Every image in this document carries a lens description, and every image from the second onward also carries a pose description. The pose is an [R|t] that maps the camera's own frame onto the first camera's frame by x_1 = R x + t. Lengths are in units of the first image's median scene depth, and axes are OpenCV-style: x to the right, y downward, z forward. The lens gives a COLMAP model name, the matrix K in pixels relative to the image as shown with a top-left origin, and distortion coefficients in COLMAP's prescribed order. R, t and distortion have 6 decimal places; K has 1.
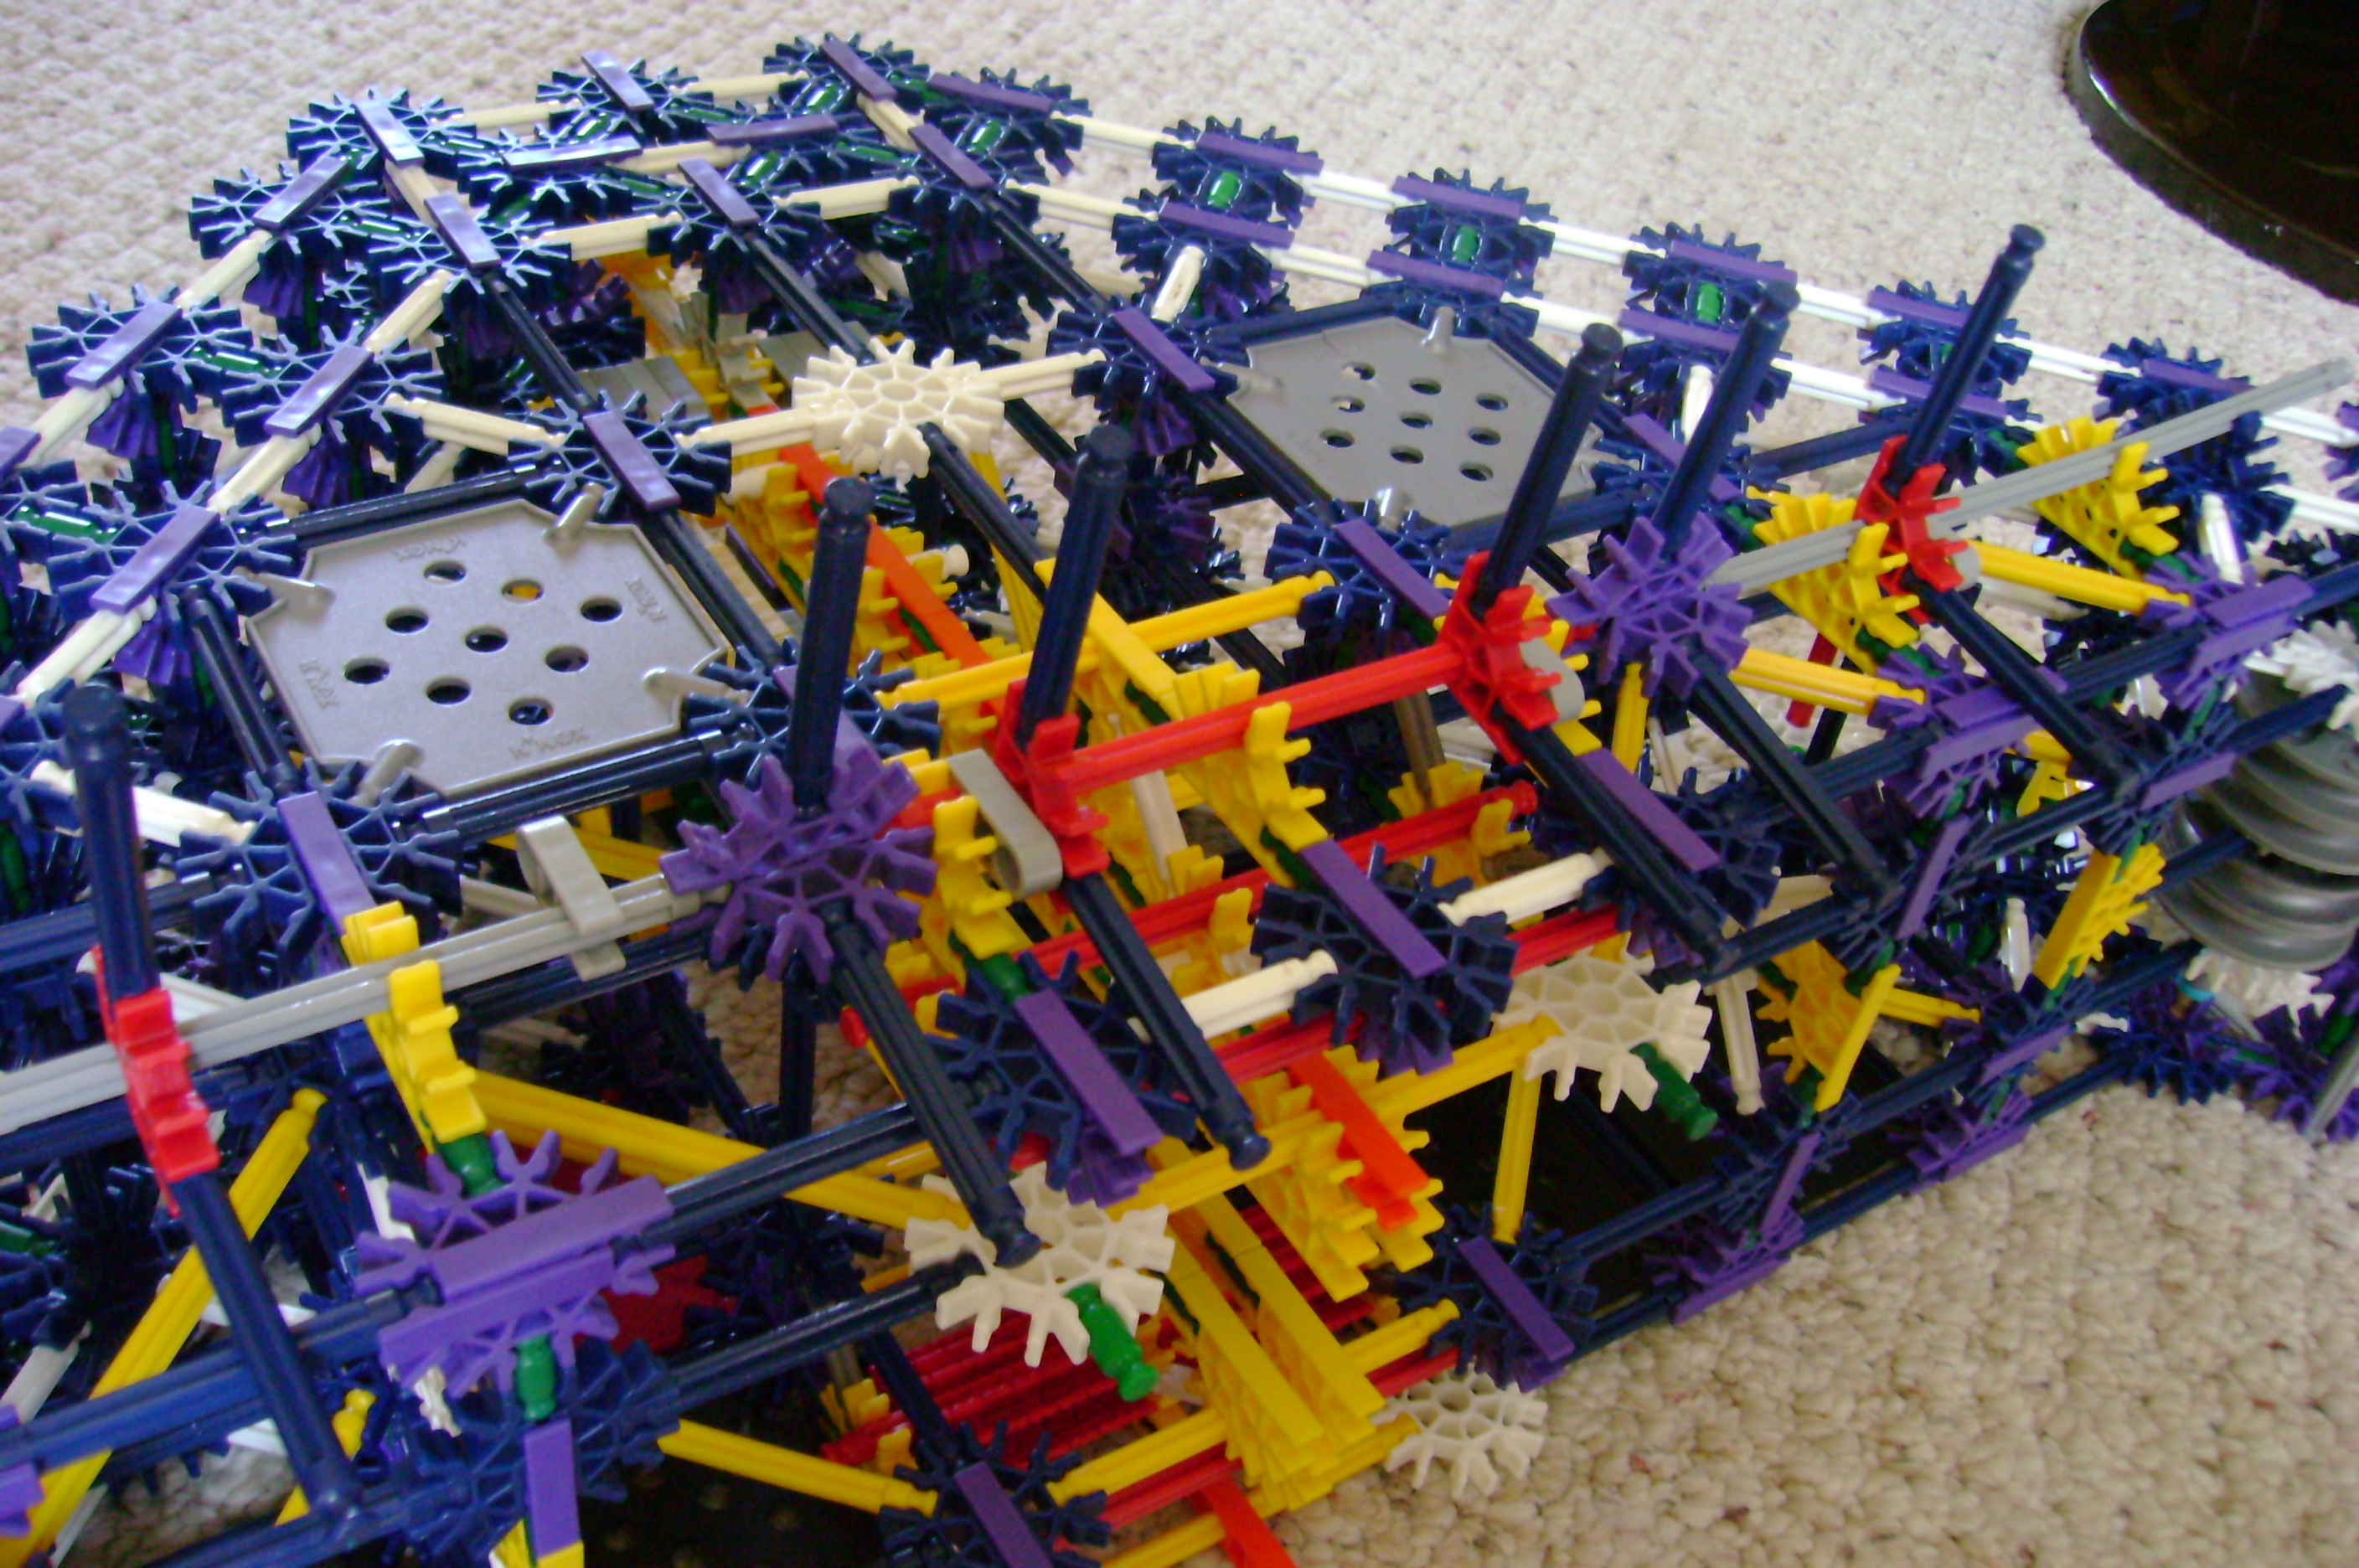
lens RADIAL K [[2363.5, 0, 1161.7], [0, 2363.5, 793.0], [0, 0, 1]] dist [-0.103806, 0.000000]
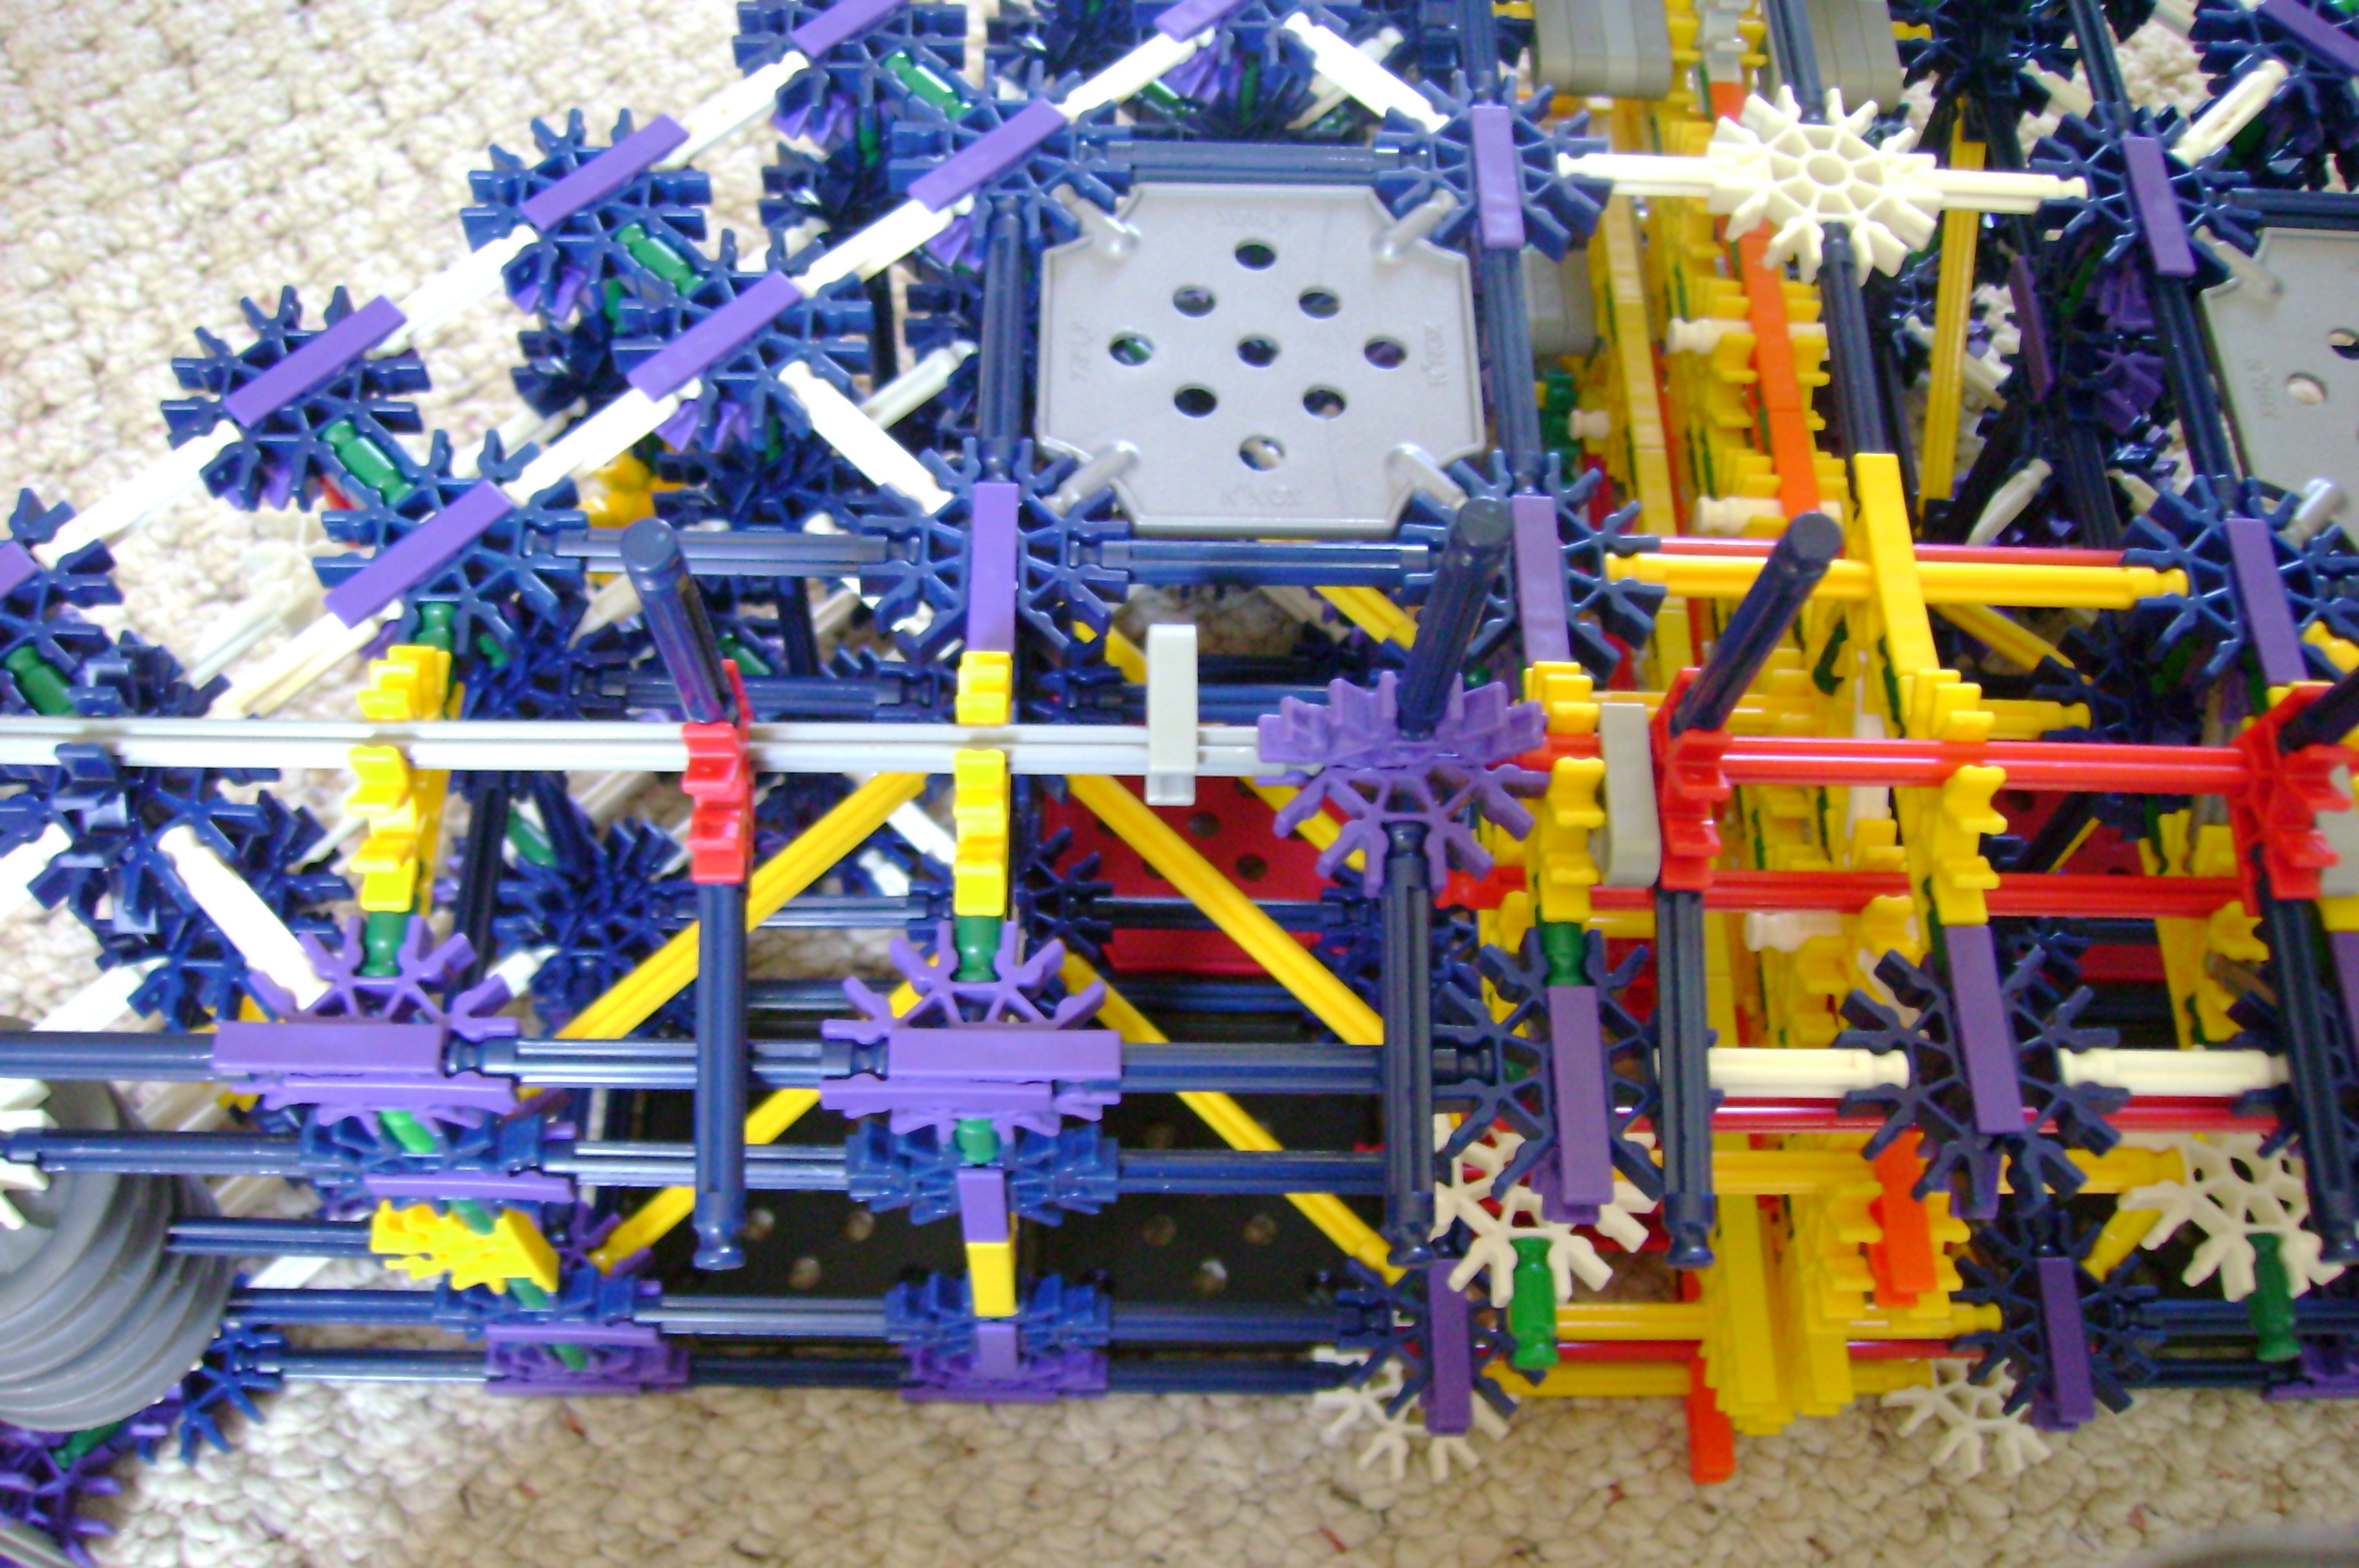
lens RADIAL K [[2363.5, 0, 1178.2], [0, 2363.5, 786.5], [0, 0, 1]] dist [-0.103806, 0.000000]
pose [[0.844972, 0.415752, -0.336411, 0.083678], [-0.294873, 0.886948, 0.355489, -0.238576], [0.446174, -0.201180, 0.872041, 0.102164]]
